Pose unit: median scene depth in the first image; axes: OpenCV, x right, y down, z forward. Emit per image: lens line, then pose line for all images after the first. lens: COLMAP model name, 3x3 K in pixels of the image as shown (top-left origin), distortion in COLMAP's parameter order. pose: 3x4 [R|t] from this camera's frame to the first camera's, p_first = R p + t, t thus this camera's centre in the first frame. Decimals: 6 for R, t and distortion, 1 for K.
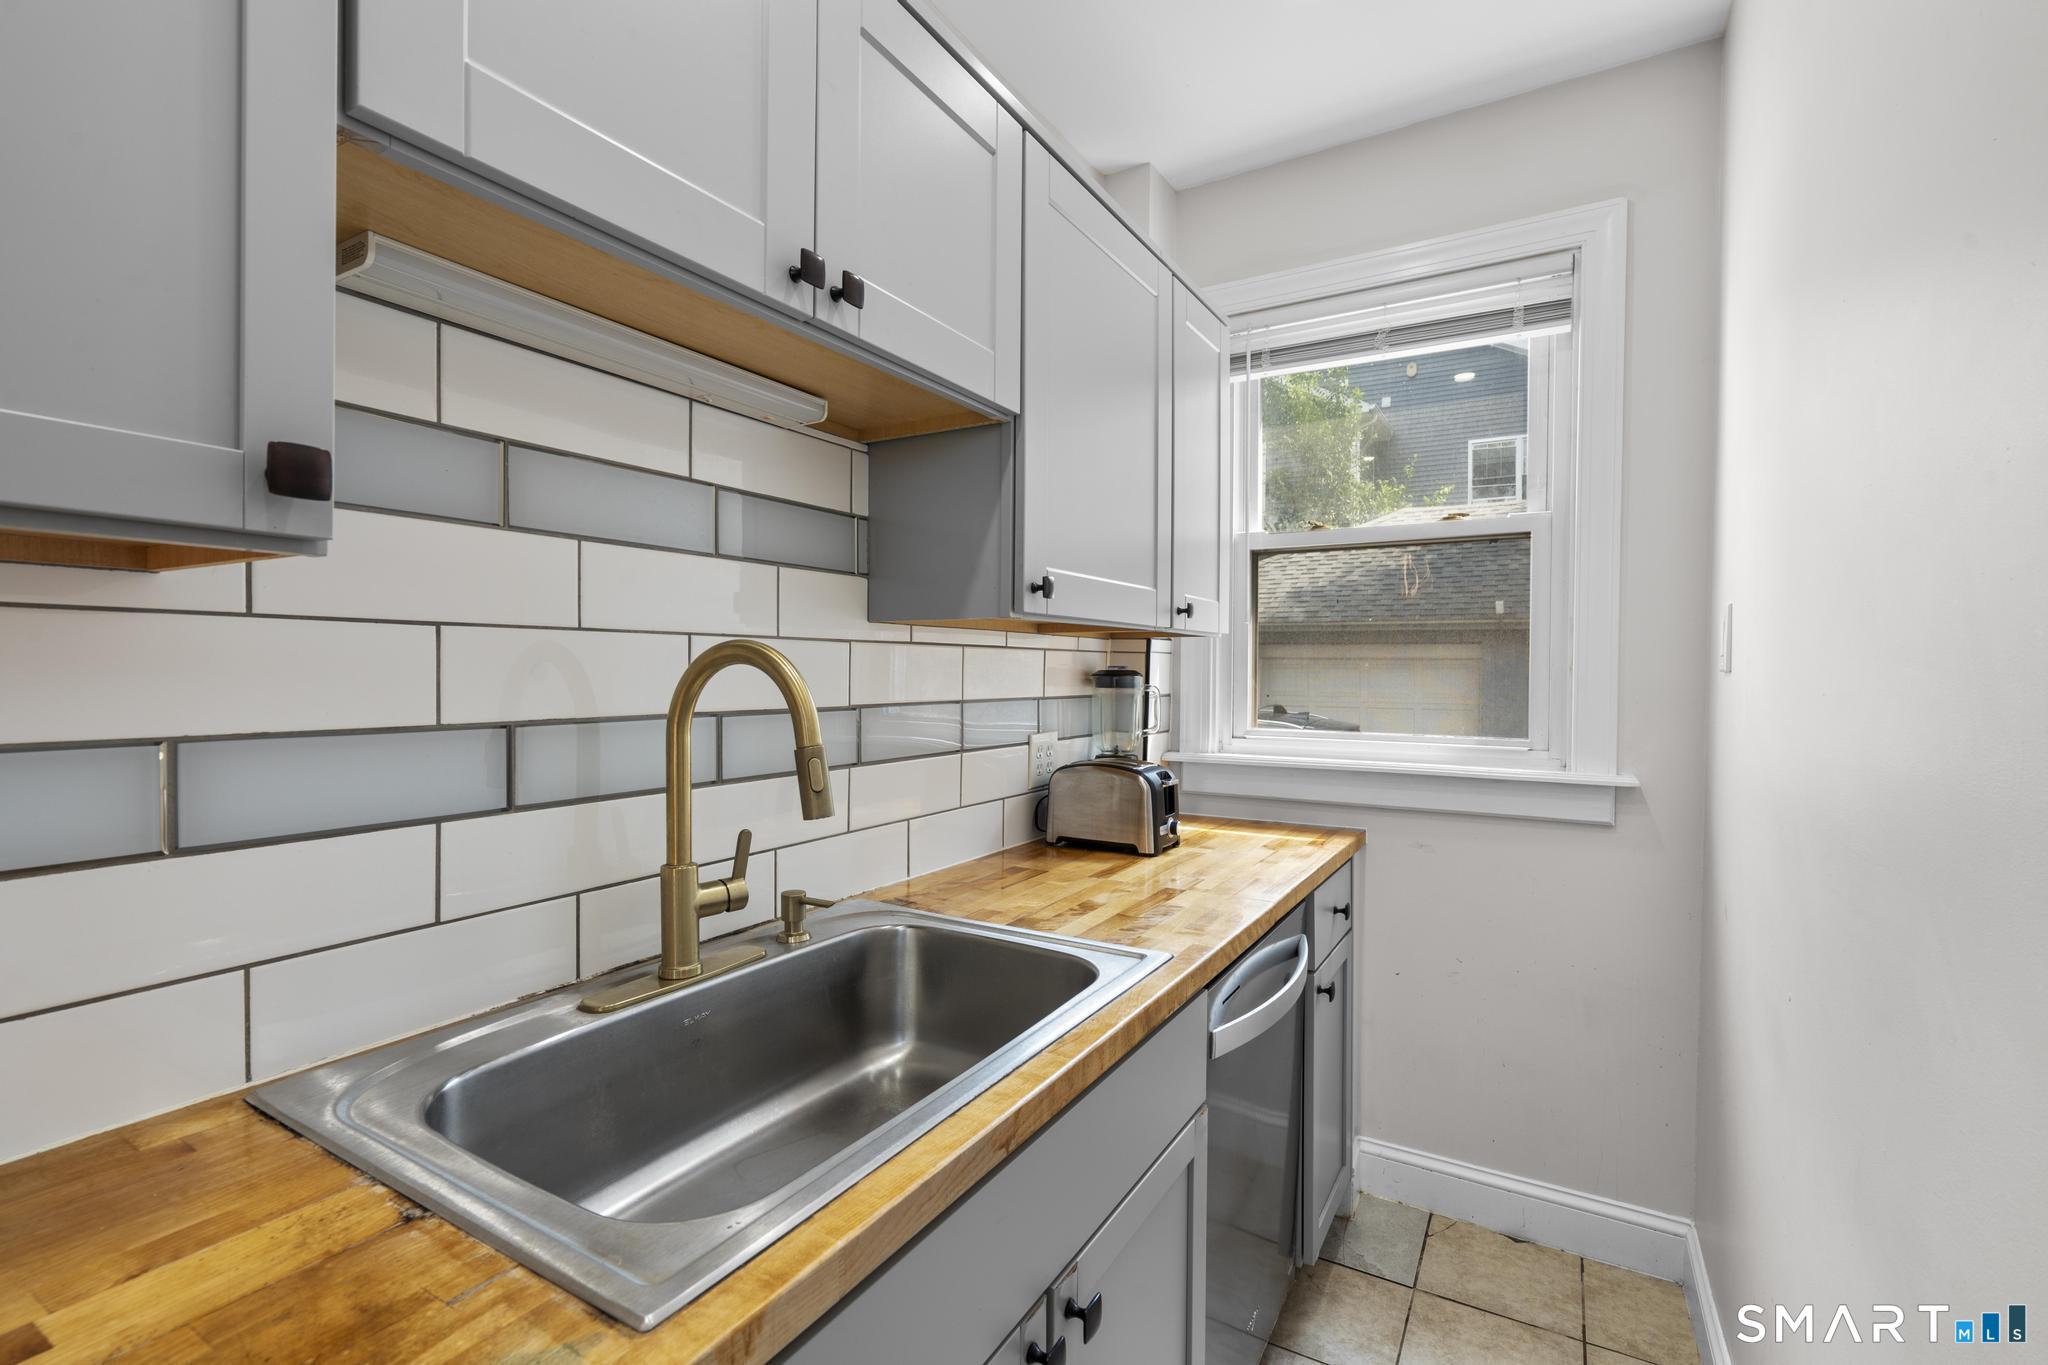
lens RADIAL K [[917.1, 0, 1023.7], [0, 917.1, 679.4], [0, 0, 1]] dist [0.005972, 0.000113]
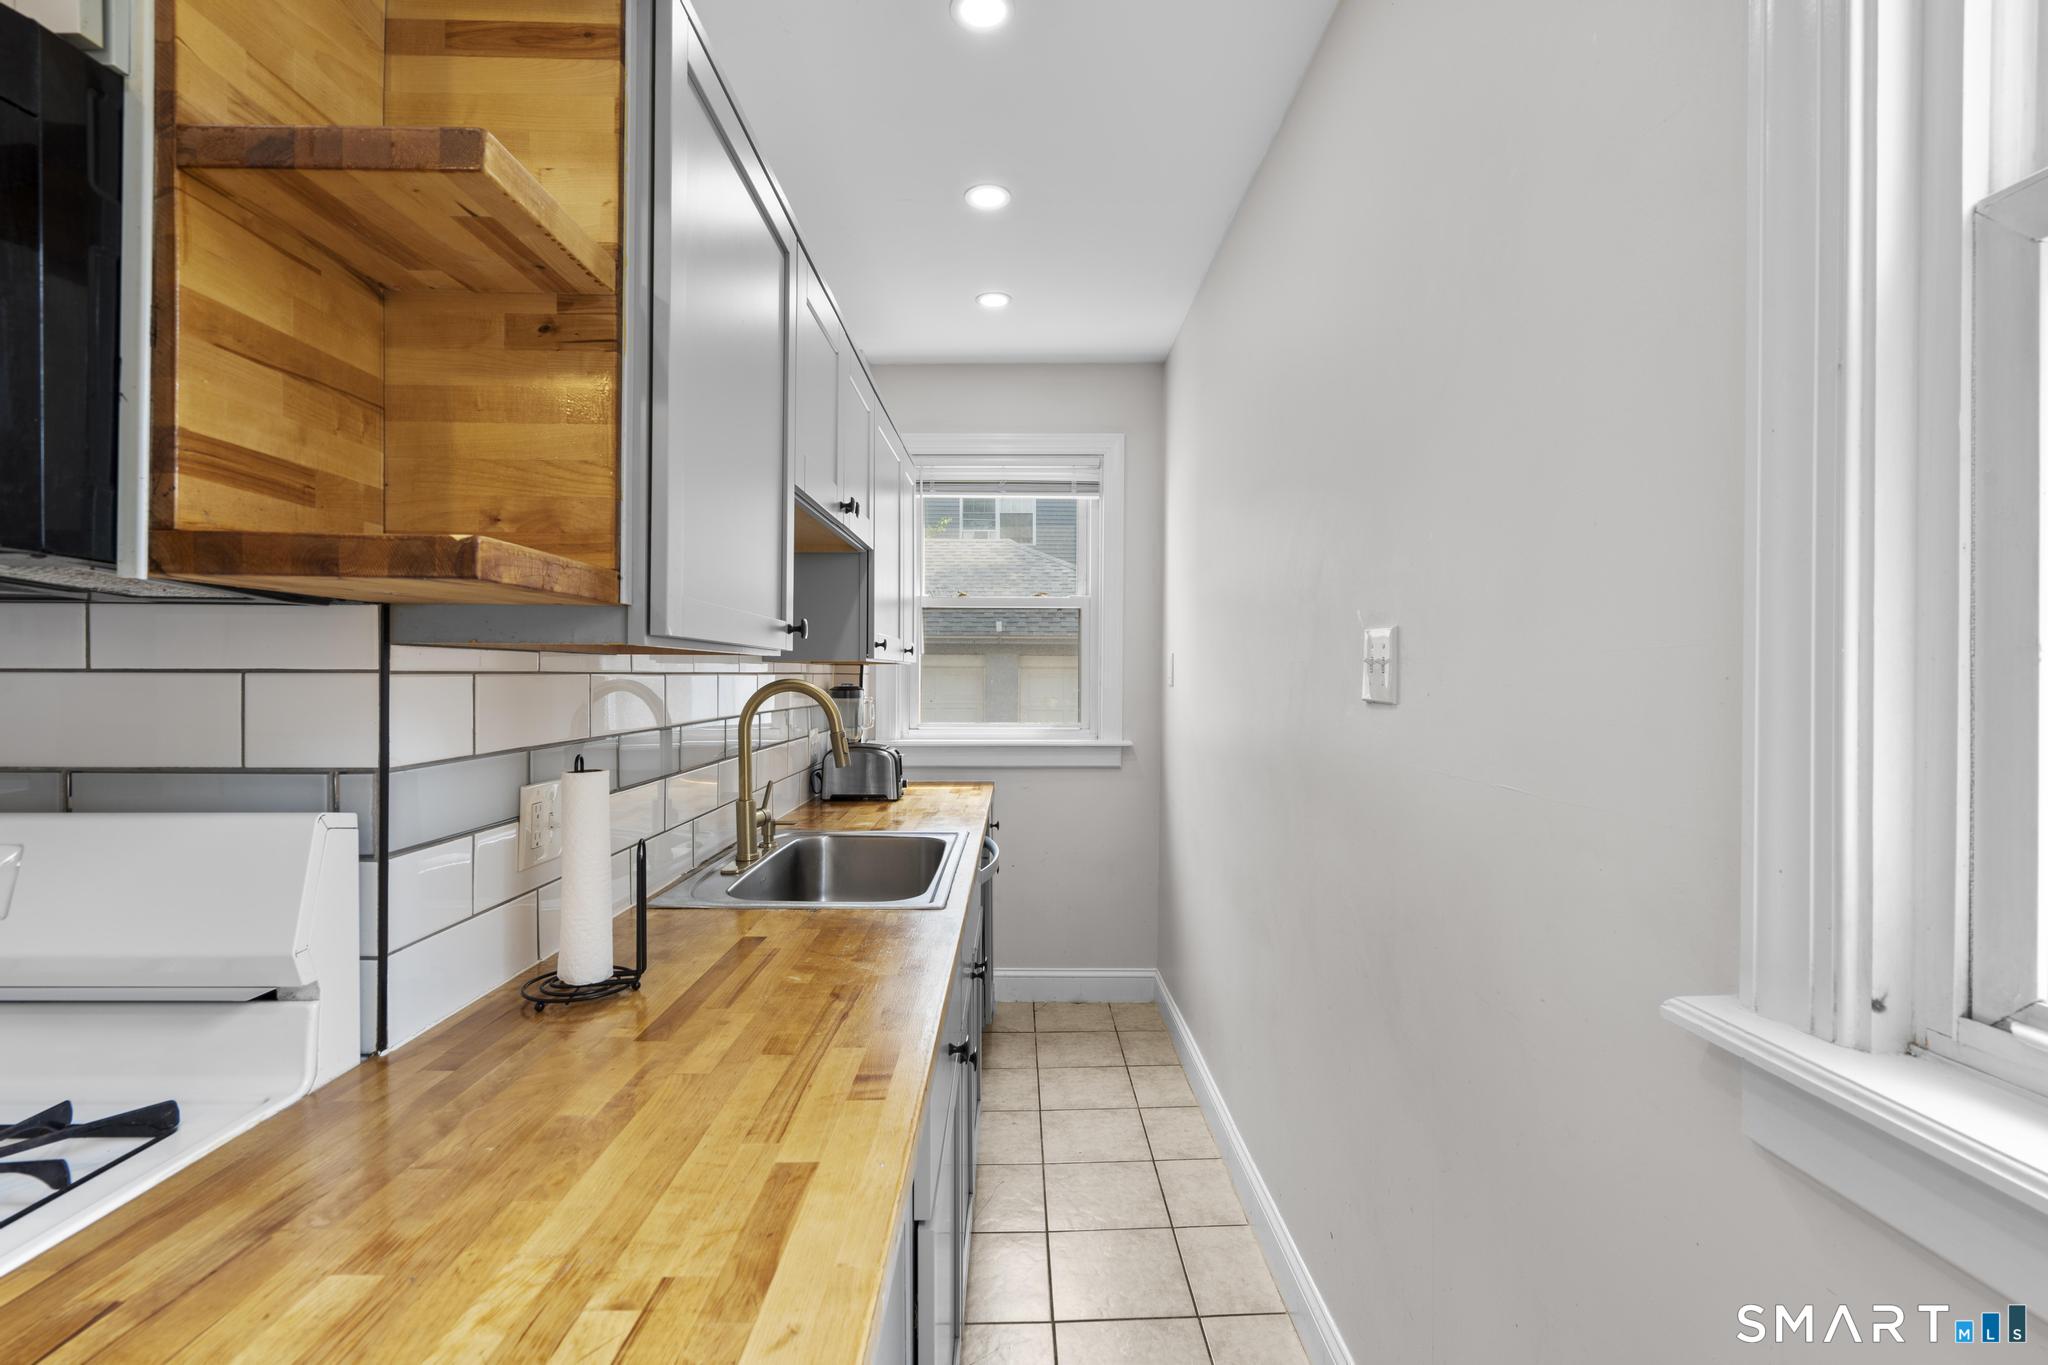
lens RADIAL K [[917.1, 0, 1027.6], [0, 917.1, 679.2], [0, 0, 1]] dist [0.005972, 0.000113]
pose [[0.857800, -0.007020, 0.513935, -0.468915], [0.009632, 0.999951, -0.002416, -0.016481], [-0.513893, 0.007023, 0.857825, -0.492100]]
